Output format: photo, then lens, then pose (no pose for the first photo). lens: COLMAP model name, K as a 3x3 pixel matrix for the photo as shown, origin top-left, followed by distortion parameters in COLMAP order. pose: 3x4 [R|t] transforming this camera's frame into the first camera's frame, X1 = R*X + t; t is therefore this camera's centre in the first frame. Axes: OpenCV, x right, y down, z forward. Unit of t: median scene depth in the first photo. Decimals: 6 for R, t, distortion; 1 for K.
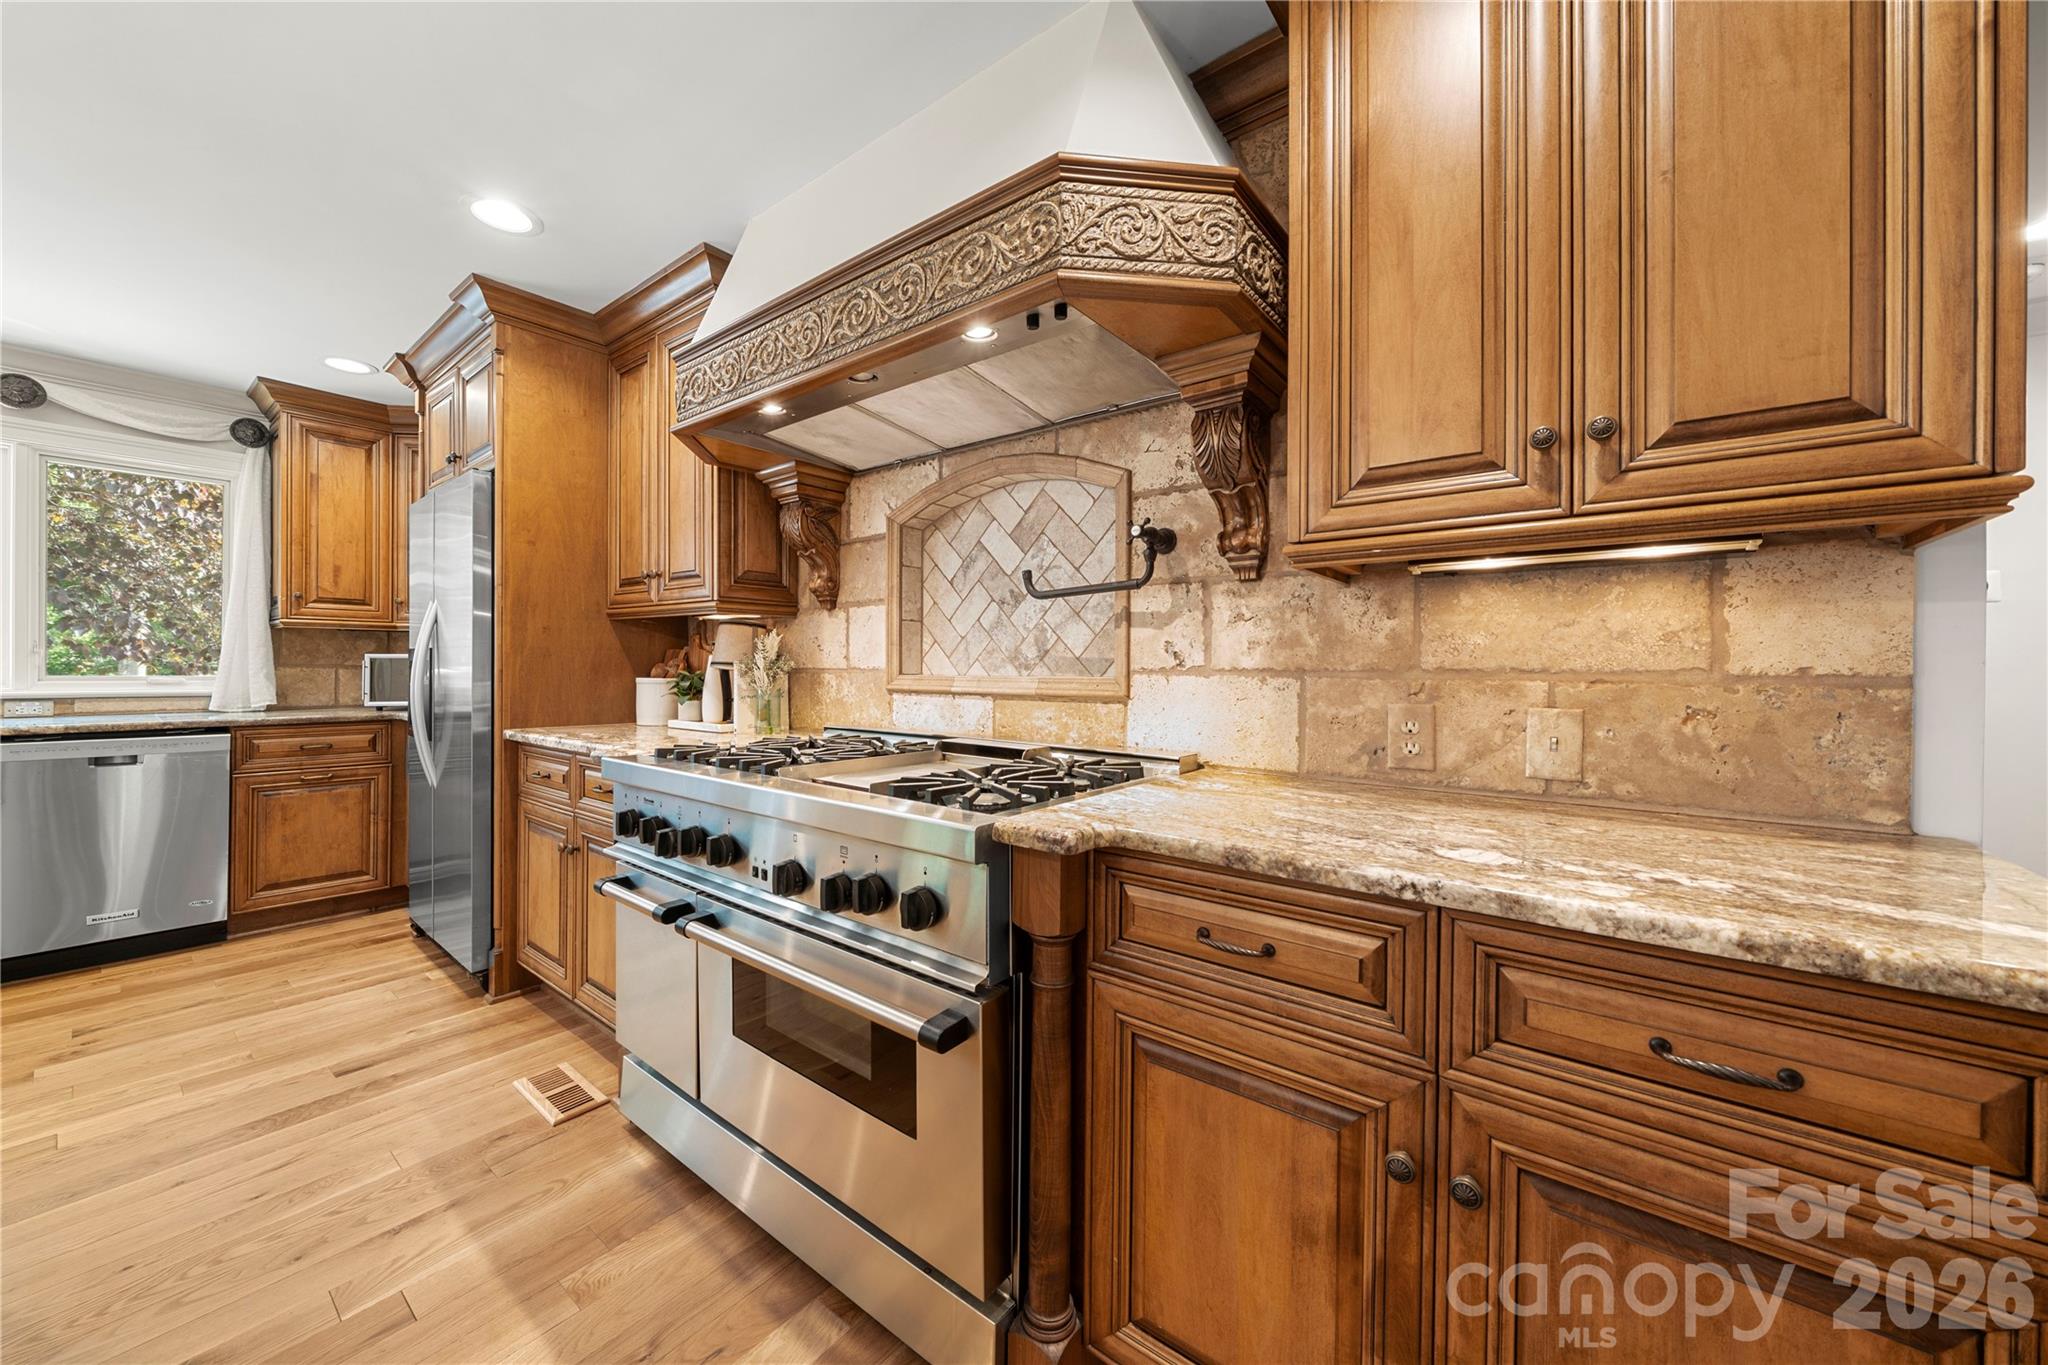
lens RADIAL K [[739.6, 0, 1022.0], [0, 739.6, 669.0], [0, 0, 1]] dist [-0.002950, -0.000138]
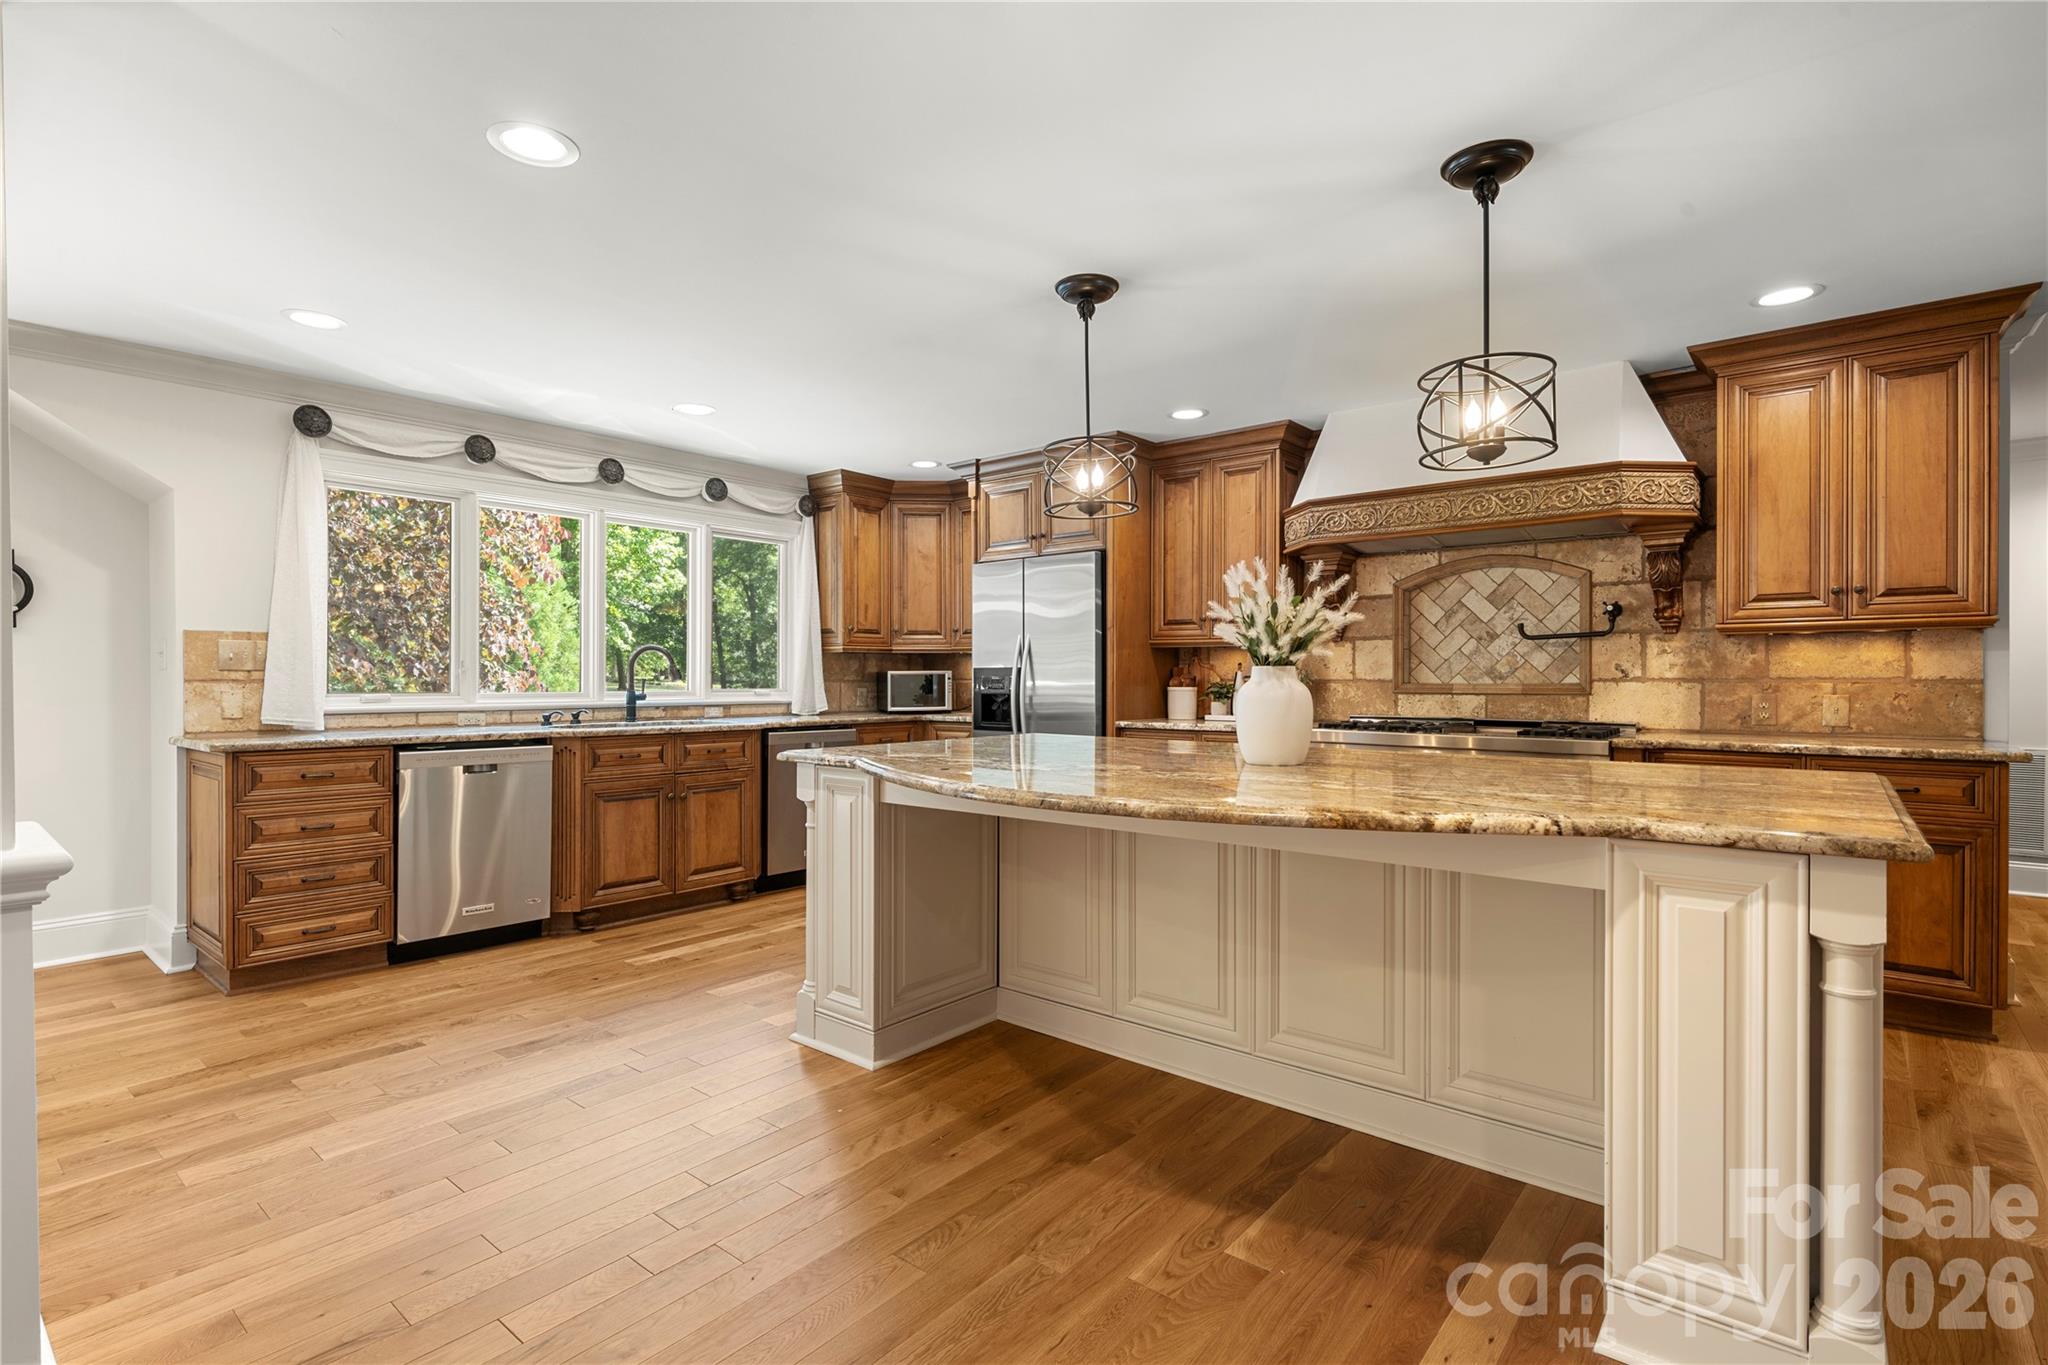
lens RADIAL K [[978.4, 0, 1018.4], [0, 978.4, 682.1], [0, 0, 1]] dist [0.001684, 0.000690]
pose [[0.999549, -0.006342, -0.029351, -0.997577], [0.006390, 0.999978, 0.001561, -0.003662], [0.029341, -0.001747, 0.999568, -1.220842]]
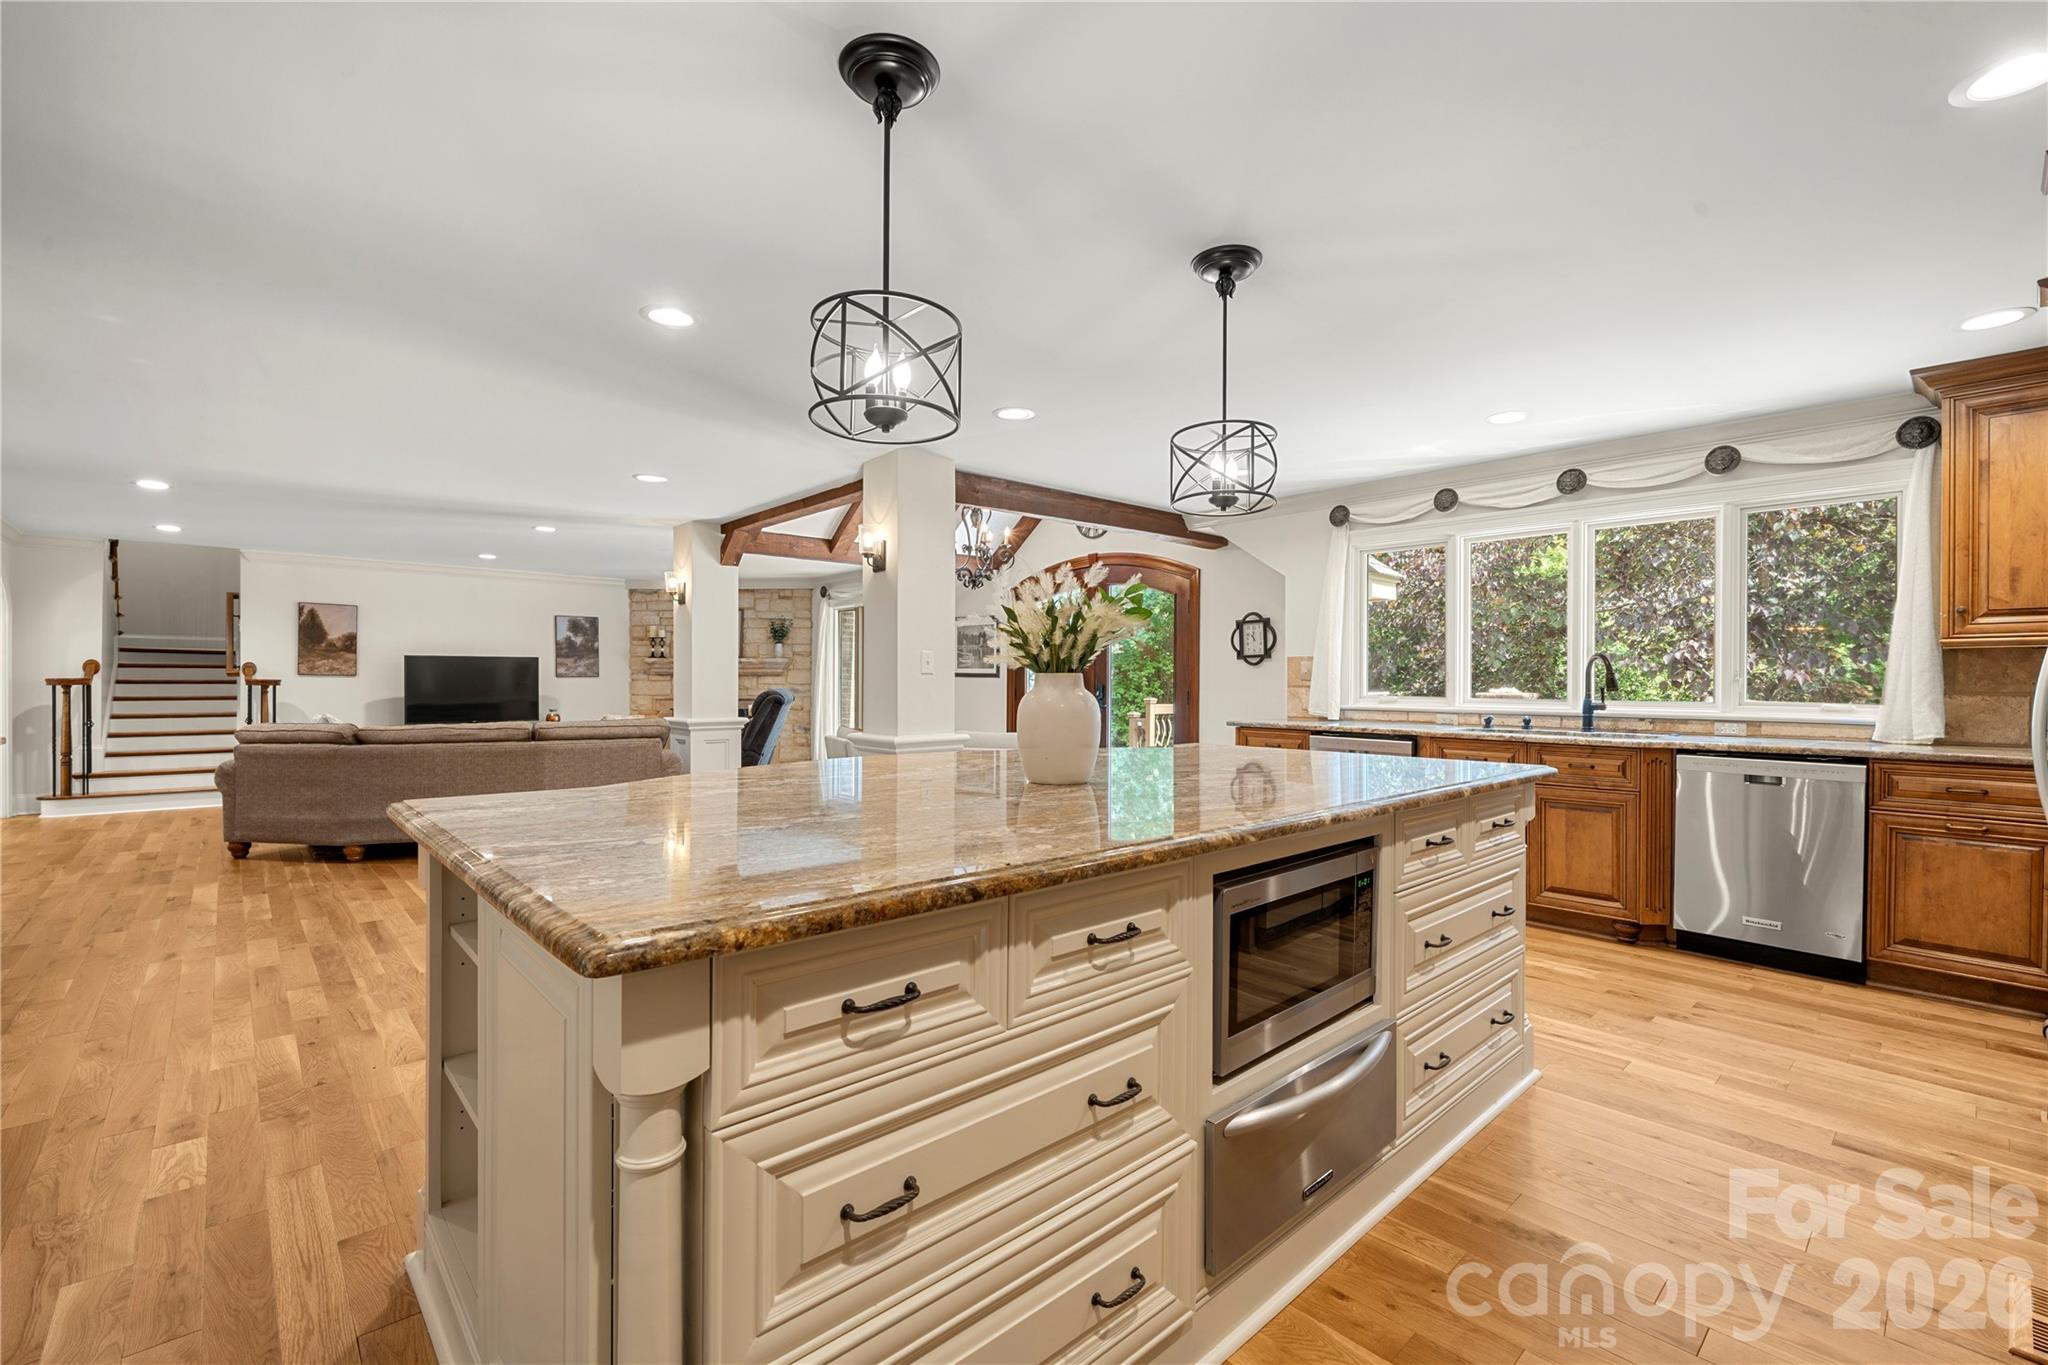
lens RADIAL K [[875.0, 0, 1017.1], [0, 875.0, 687.7], [0, 0, 1]] dist [-0.000371, -0.000060]
pose [[-0.173734, -0.000165, -0.984793, 0.300332], [-0.008288, 0.999965, 0.001294, -0.005684], [0.984758, 0.008387, -0.173729, 0.178042]]
